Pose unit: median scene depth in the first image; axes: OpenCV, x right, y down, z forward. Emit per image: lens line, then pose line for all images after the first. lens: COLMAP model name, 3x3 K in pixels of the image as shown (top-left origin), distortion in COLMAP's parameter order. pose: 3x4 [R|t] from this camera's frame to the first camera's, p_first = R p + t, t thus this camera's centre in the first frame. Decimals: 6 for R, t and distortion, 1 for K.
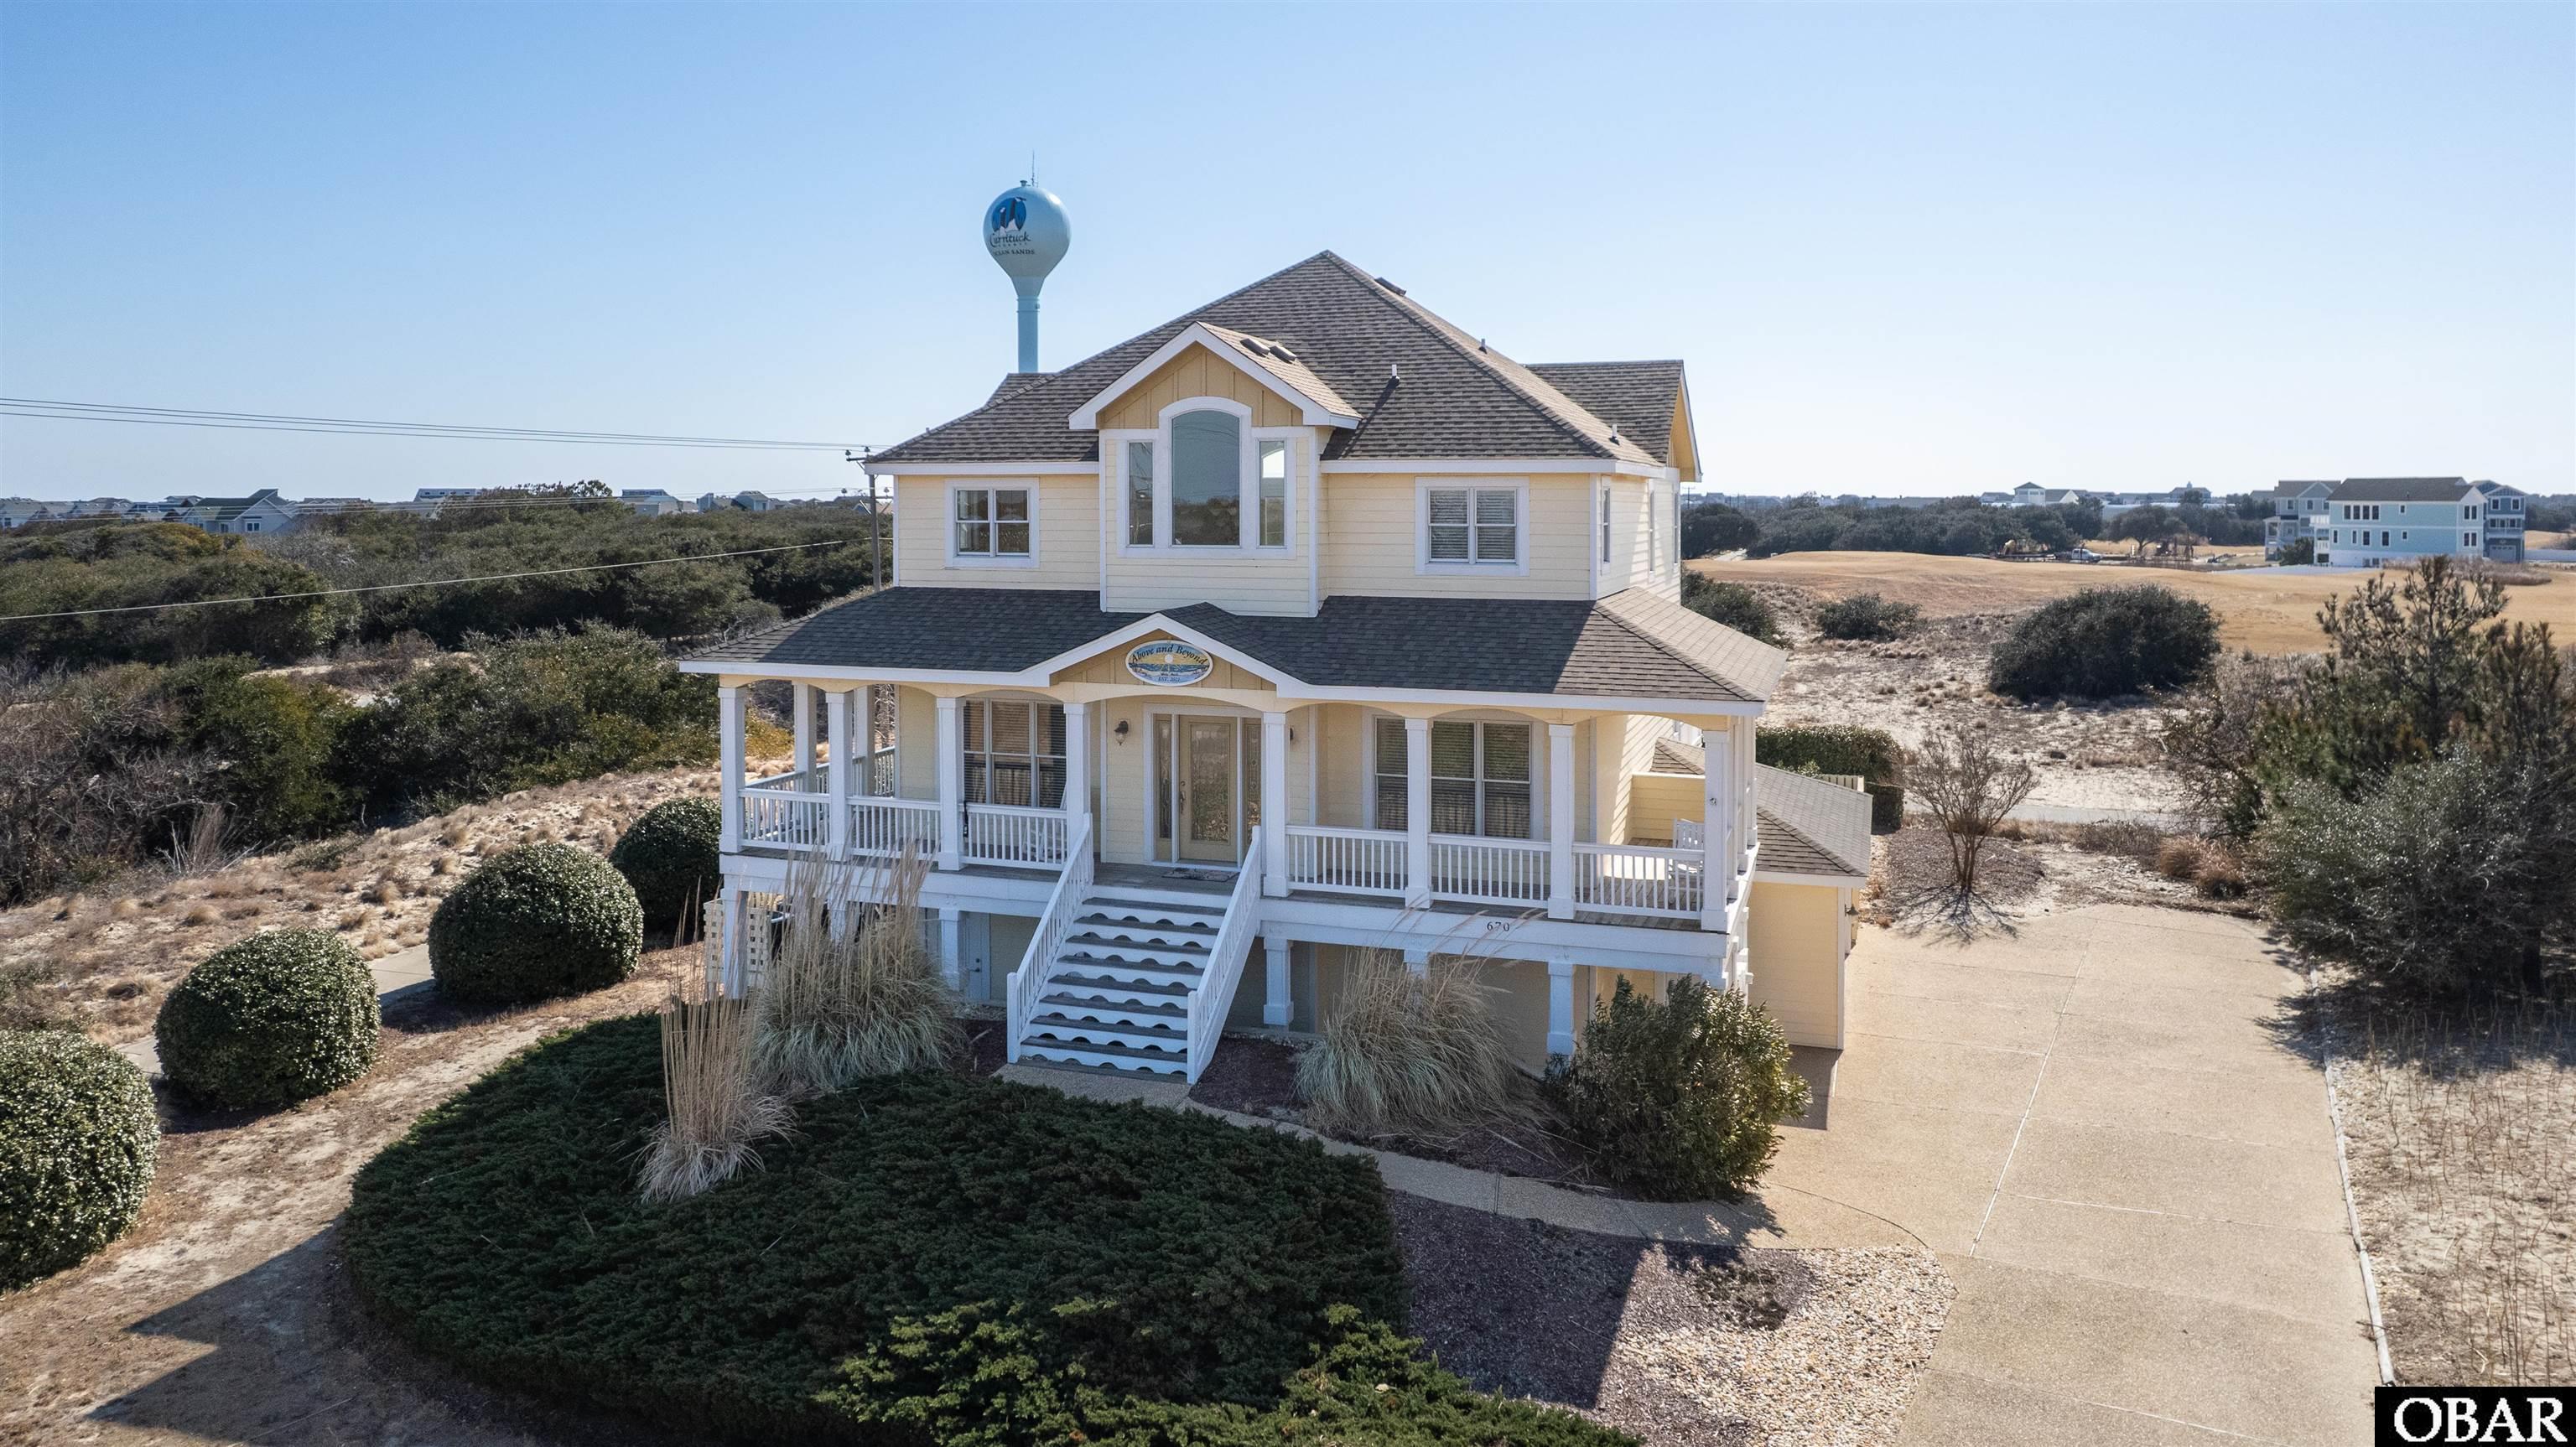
lens RADIAL K [[1798.6, 0, 1247.8], [0, 1798.6, 527.9], [0, 0, 1]] dist [-0.047763, 0.027247]
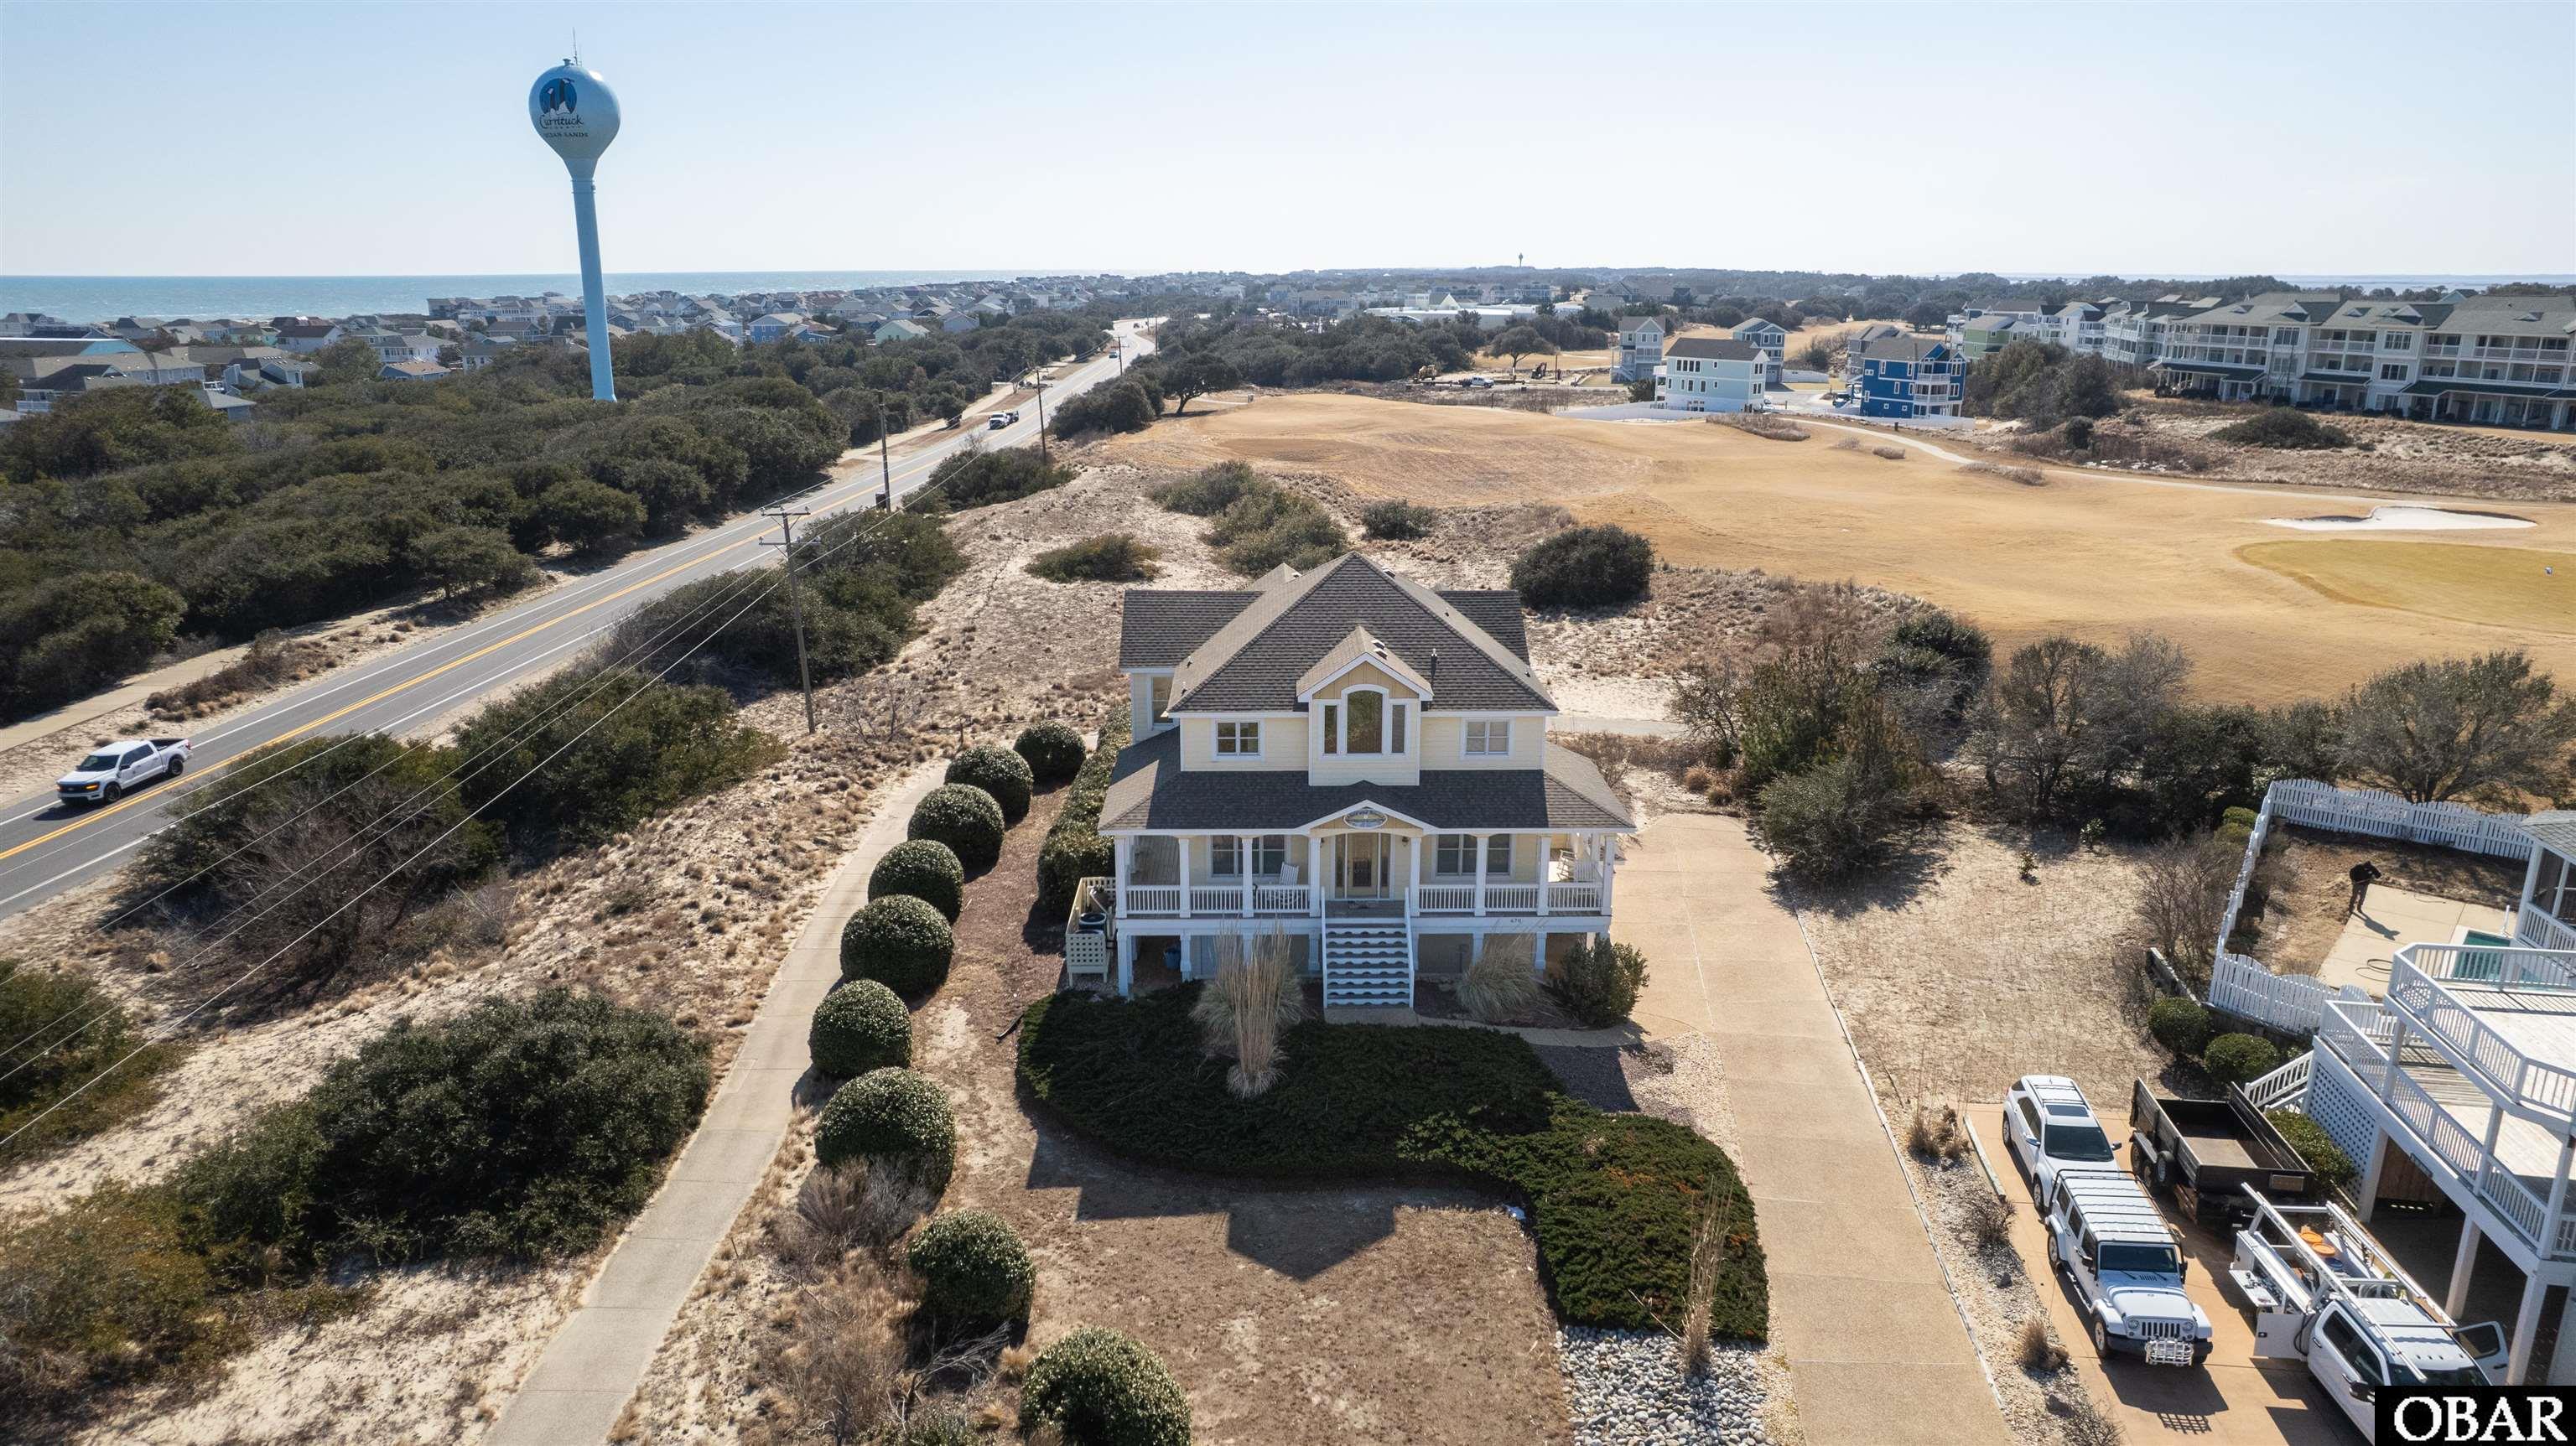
lens RADIAL K [[1651.5, 0, 1299.1], [0, 1651.5, 713.0], [0, 0, 1]] dist [-0.055265, 0.035259]
pose [[0.937139, -0.091294, 0.336803, -0.731166], [0.006957, 0.969867, 0.243534, -0.500126], [-0.348887, -0.225882, 0.909536, -0.697126]]
